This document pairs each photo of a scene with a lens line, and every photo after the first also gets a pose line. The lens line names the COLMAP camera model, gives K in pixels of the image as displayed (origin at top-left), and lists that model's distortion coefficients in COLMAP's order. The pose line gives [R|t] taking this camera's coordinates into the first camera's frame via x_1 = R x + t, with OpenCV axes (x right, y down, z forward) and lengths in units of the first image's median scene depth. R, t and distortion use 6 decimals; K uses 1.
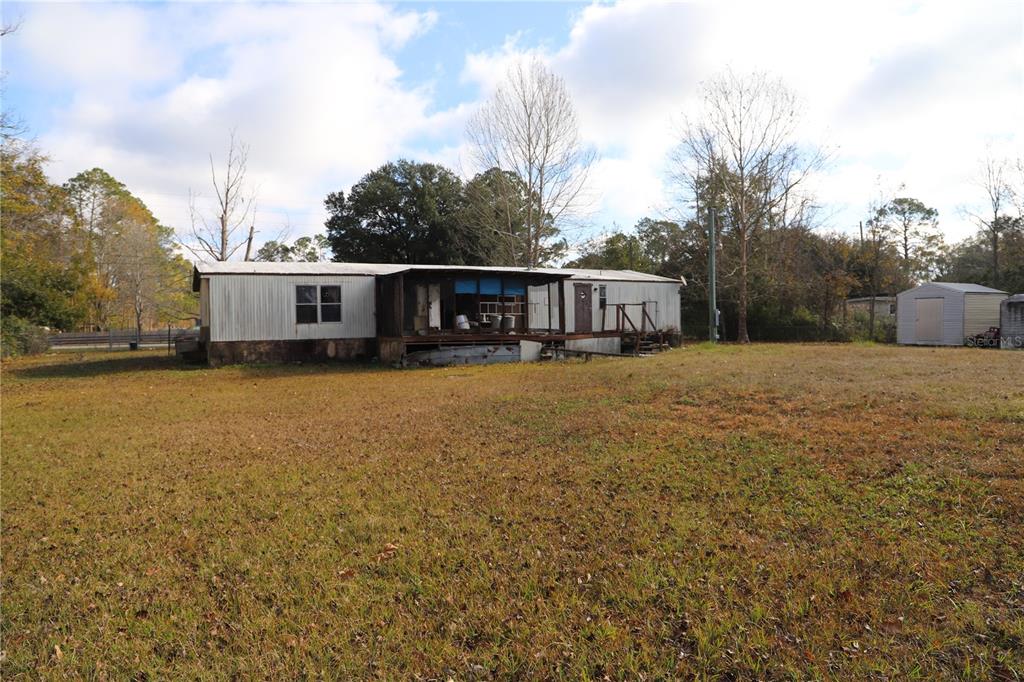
lens RADIAL K [[710.8, 0, 518.5], [0, 710.8, 340.1], [0, 0, 1]] dist [-0.116190, 0.090466]
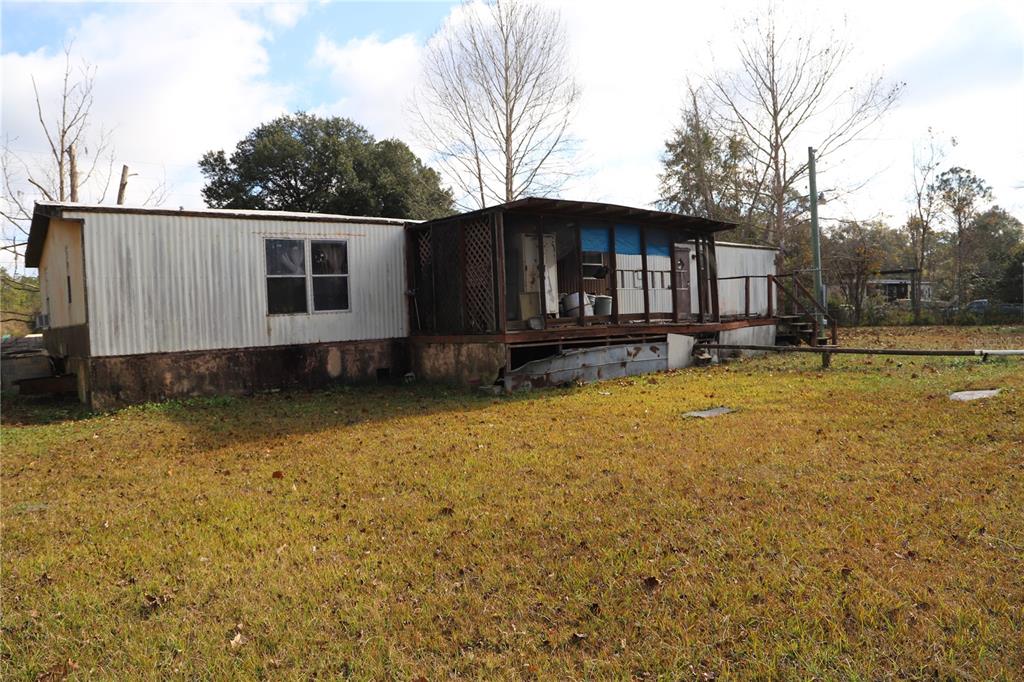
lens RADIAL K [[710.8, 0, 518.5], [0, 710.8, 340.1], [0, 0, 1]] dist [-0.116190, 0.090466]
pose [[0.976951, -0.033851, 0.210763, -0.241741], [0.032773, 0.999426, 0.008609, -0.003357], [-0.210934, -0.001503, 0.977499, 0.458818]]
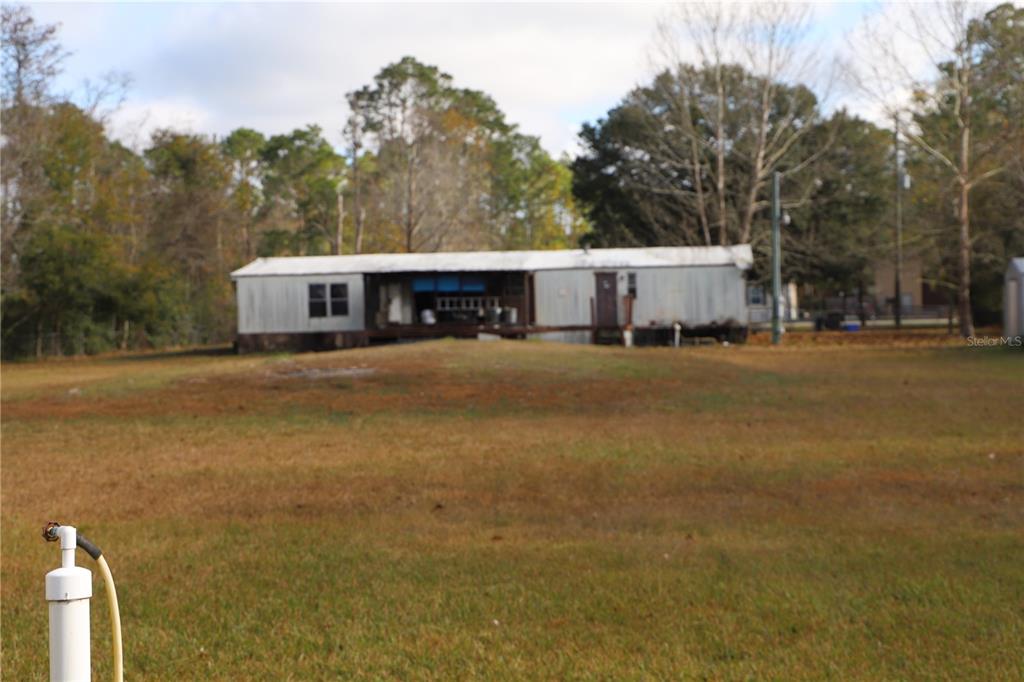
lens RADIAL K [[1708.9, 0, 512.0], [0, 1708.9, 341.0], [0, 0, 1]] dist [-0.000208, -0.003550]
pose [[0.829527, 0.008741, -0.558399, 1.483586], [-0.003058, 0.999934, 0.011110, -0.016698], [0.558459, -0.007508, 0.829498, -1.103623]]
